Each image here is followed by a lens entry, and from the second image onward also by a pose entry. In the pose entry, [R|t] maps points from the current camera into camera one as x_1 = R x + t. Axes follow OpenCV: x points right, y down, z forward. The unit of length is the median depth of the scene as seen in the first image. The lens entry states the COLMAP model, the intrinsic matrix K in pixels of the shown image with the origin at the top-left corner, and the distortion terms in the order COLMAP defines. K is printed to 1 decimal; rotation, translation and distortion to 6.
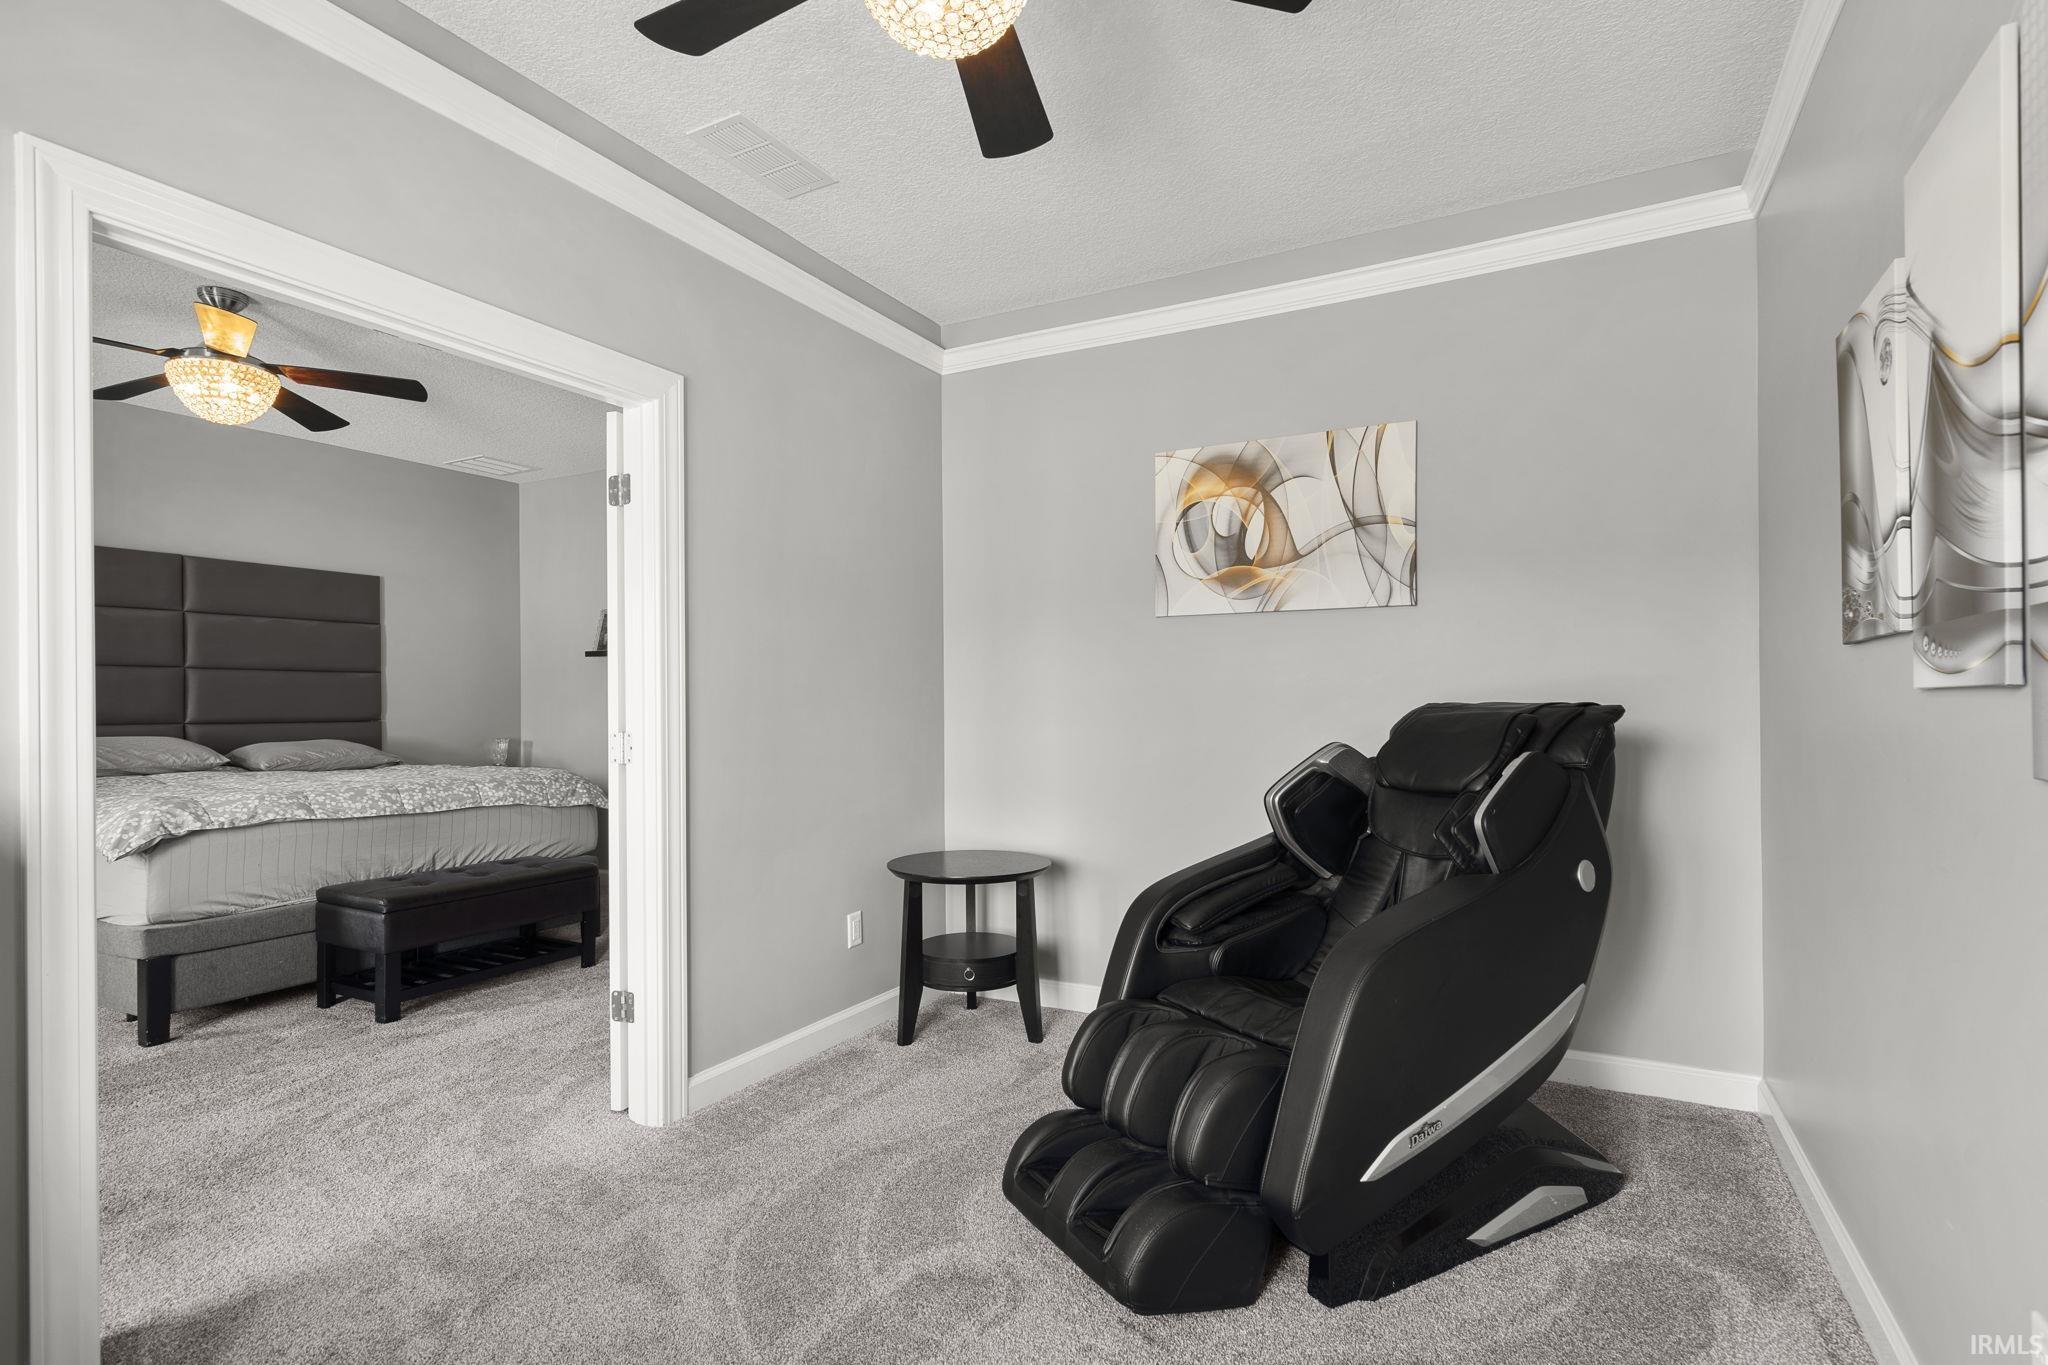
lens RADIAL K [[958.2, 0, 1011.9], [0, 958.2, 699.7], [0, 0, 1]] dist [-0.000833, 0.000680]
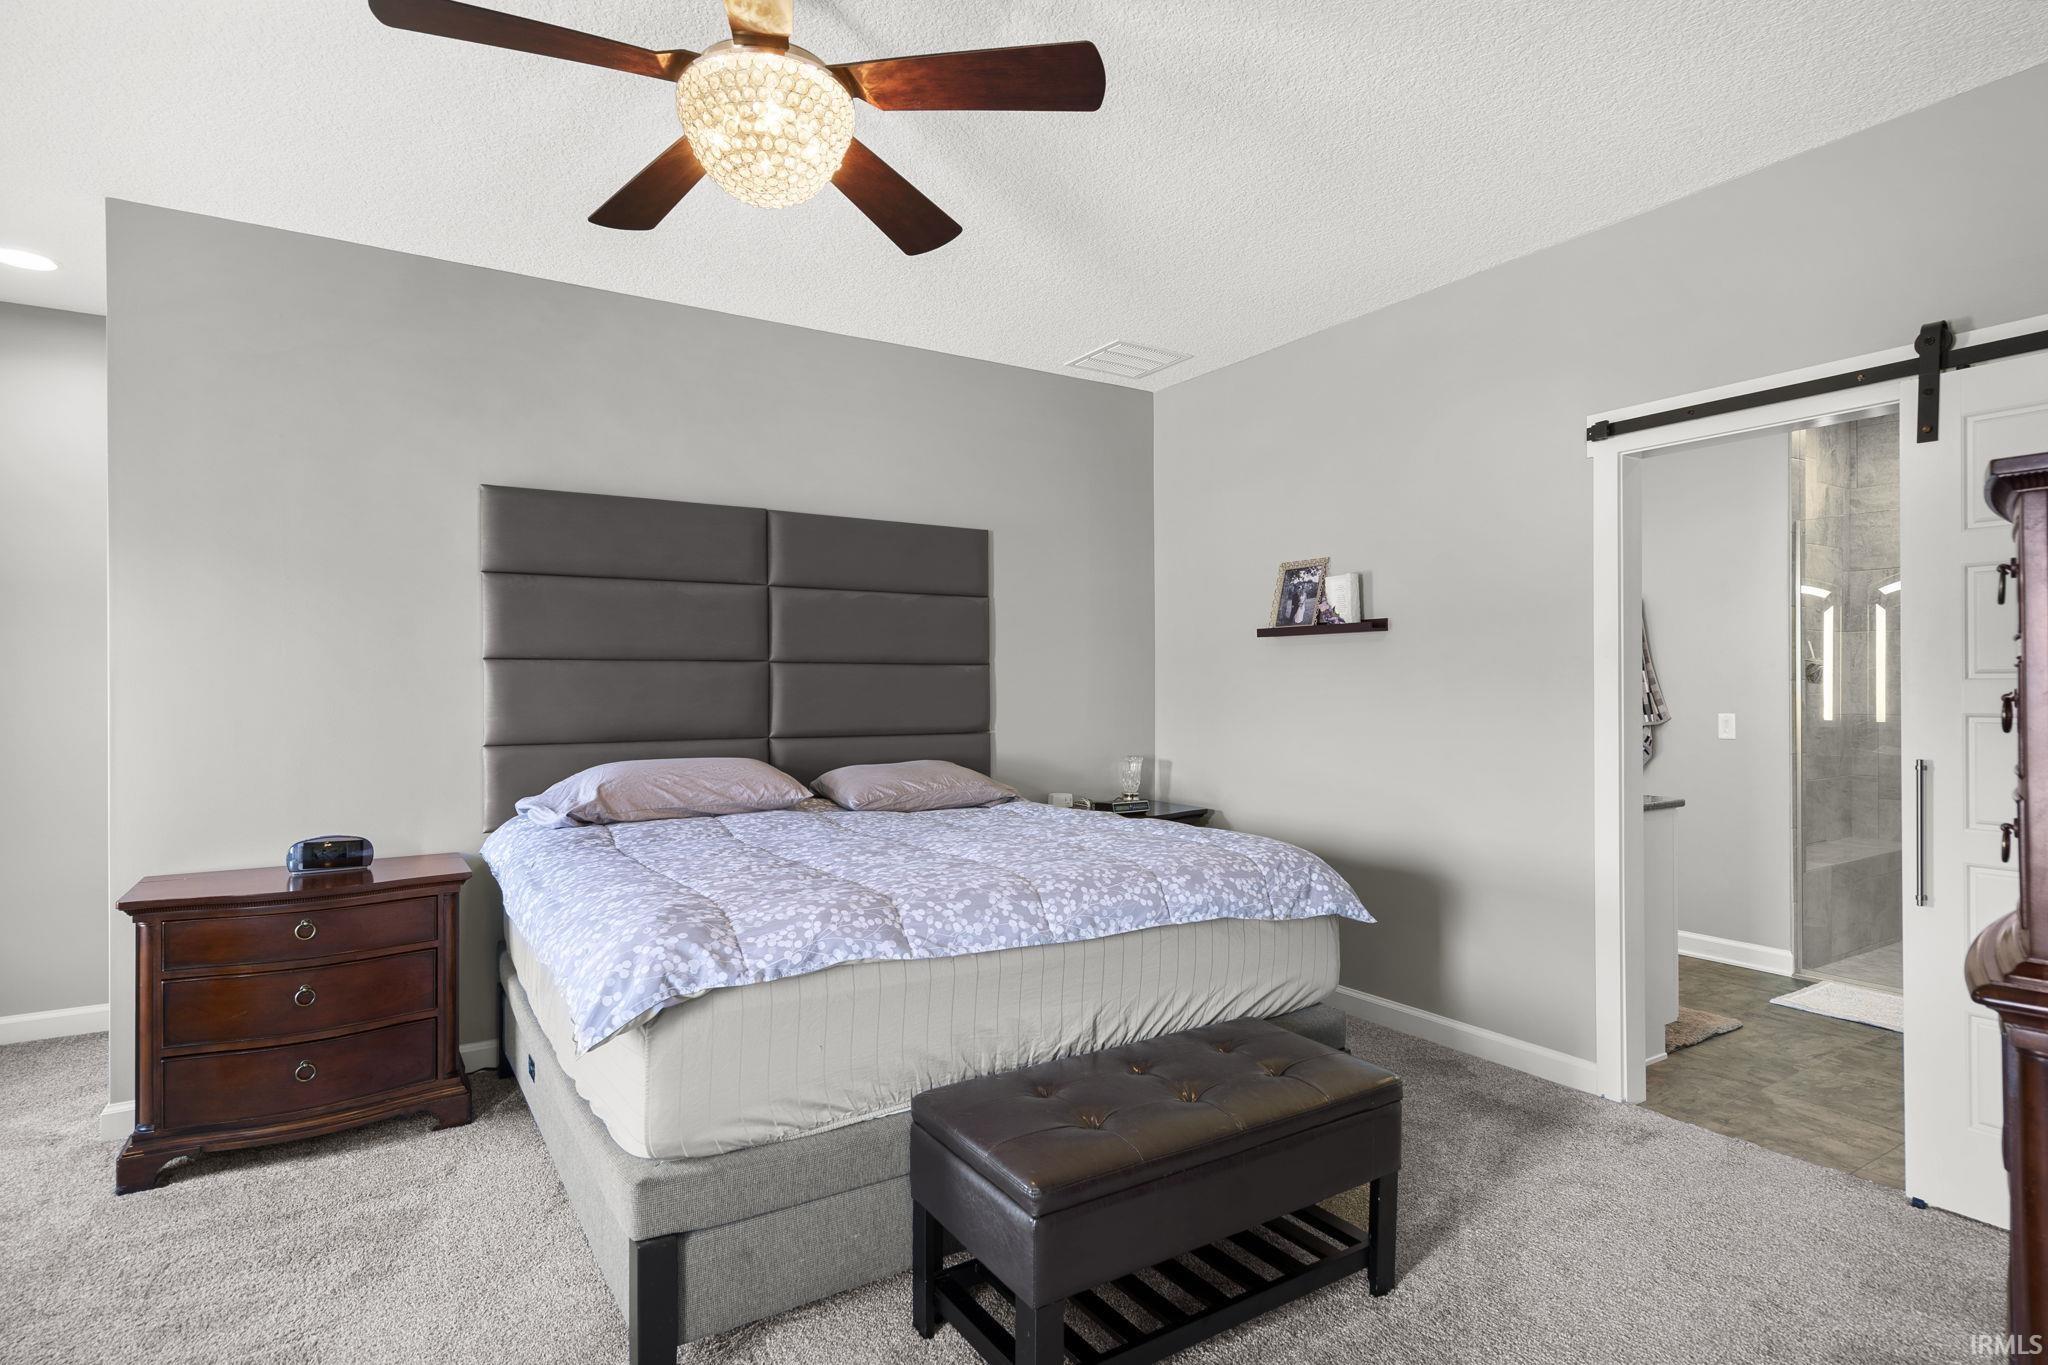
lens RADIAL K [[1067.2, 0, 1039.4], [0, 1067.2, 669.0], [0, 0, 1]] dist [0.002706, -0.000549]
pose [[0.870236, -0.006377, -0.492593, -0.352988], [0.000182, 0.999920, -0.012623, -0.022334], [0.492634, 0.010896, 0.870168, 0.491542]]
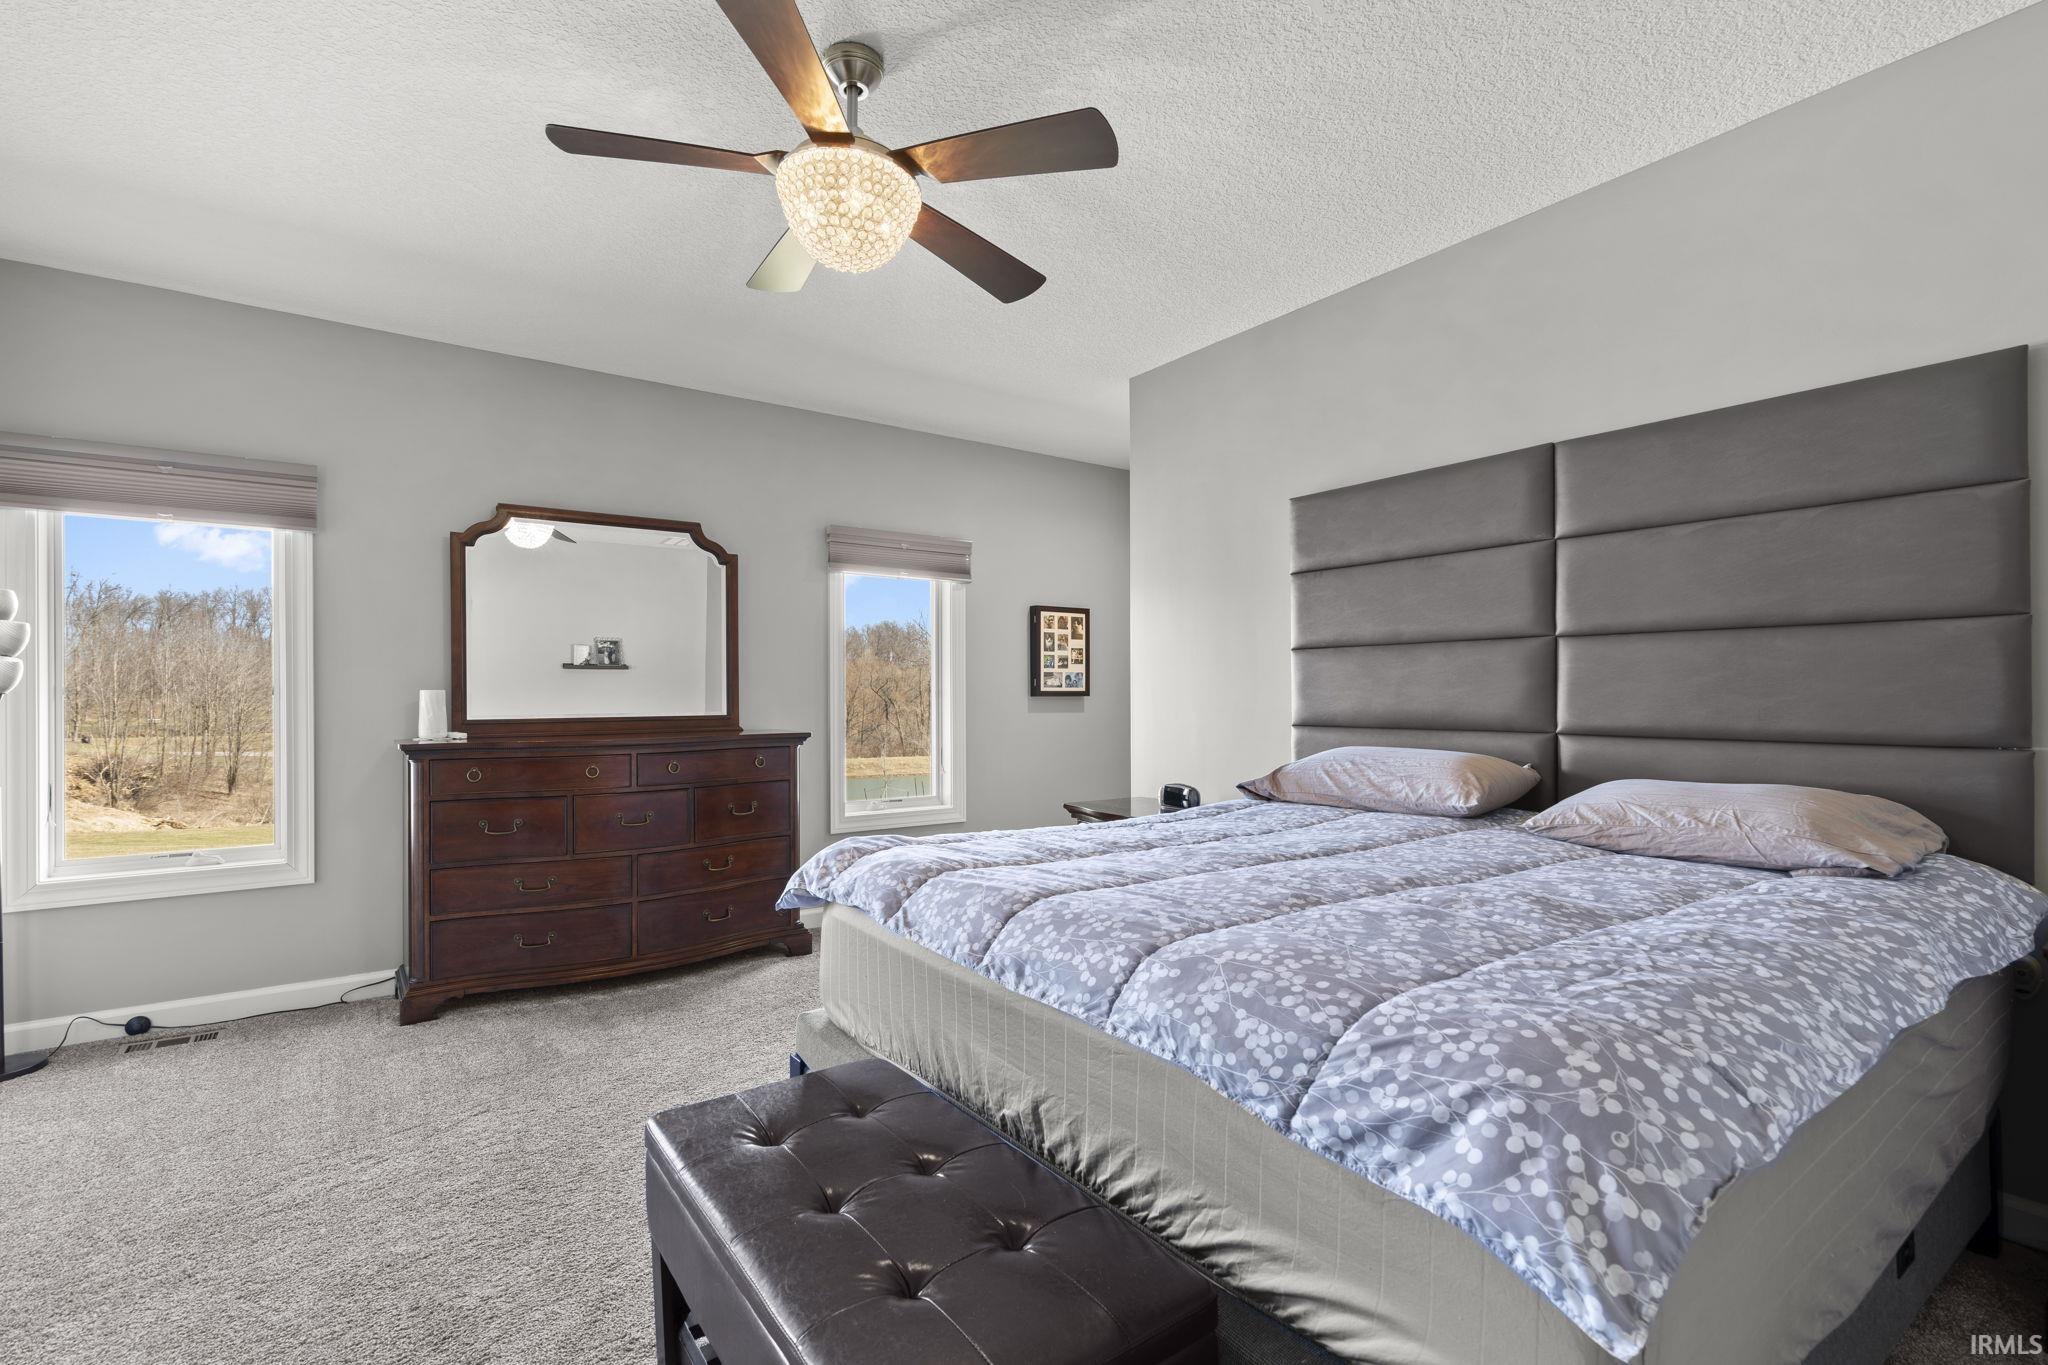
lens RADIAL K [[935.5, 0, 1029.6], [0, 935.5, 687.0], [0, 0, 1]] dist [-0.004676, 0.002991]
pose [[-0.449371, -0.003750, -0.893338, -0.278571], [0.006571, 0.999950, -0.007503, -0.001732], [0.893321, -0.009242, -0.449324, 1.212853]]
